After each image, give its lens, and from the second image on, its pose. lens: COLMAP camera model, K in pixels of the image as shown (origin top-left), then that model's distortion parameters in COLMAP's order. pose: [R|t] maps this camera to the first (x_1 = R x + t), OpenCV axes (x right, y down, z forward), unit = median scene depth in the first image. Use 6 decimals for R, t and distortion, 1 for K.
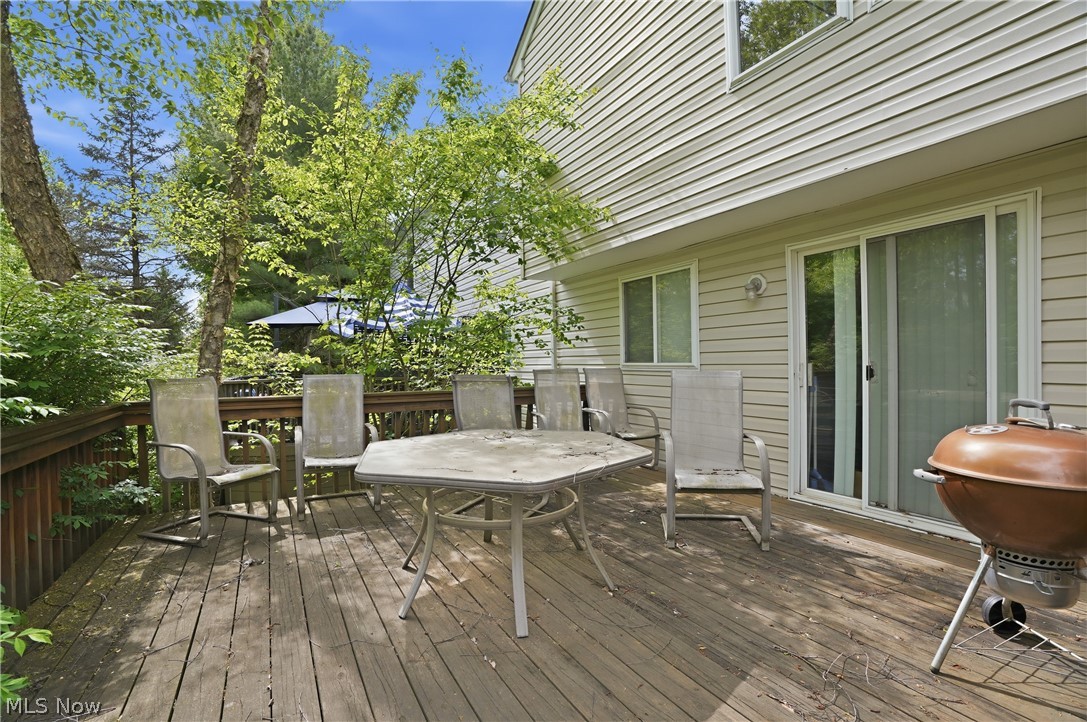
lens RADIAL K [[499.2, 0, 546.8], [0, 499.2, 365.1], [0, 0, 1]] dist [-0.040596, 0.000560]
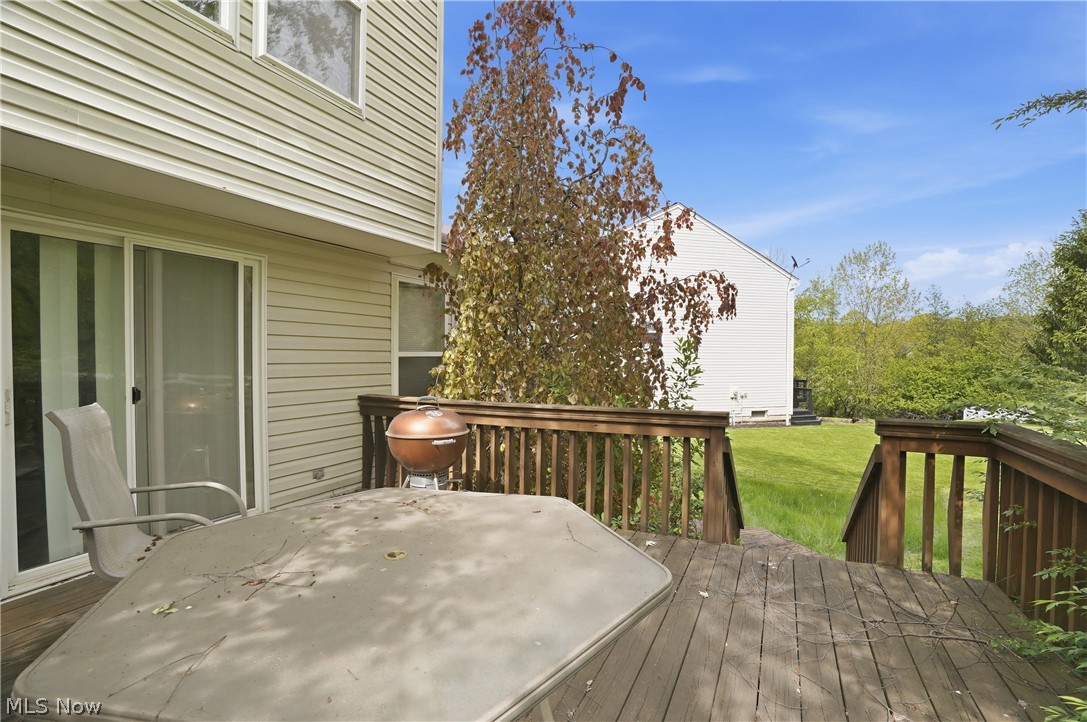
lens RADIAL K [[499.2, 0, 542.1], [0, 499.2, 359.8], [0, 0, 1]] dist [-0.040596, 0.000560]
pose [[-0.590861, 0.004544, 0.806760, -0.629055], [0.009912, 0.999950, 0.001627, -0.055761], [-0.806712, 0.008957, -0.590876, 1.197483]]
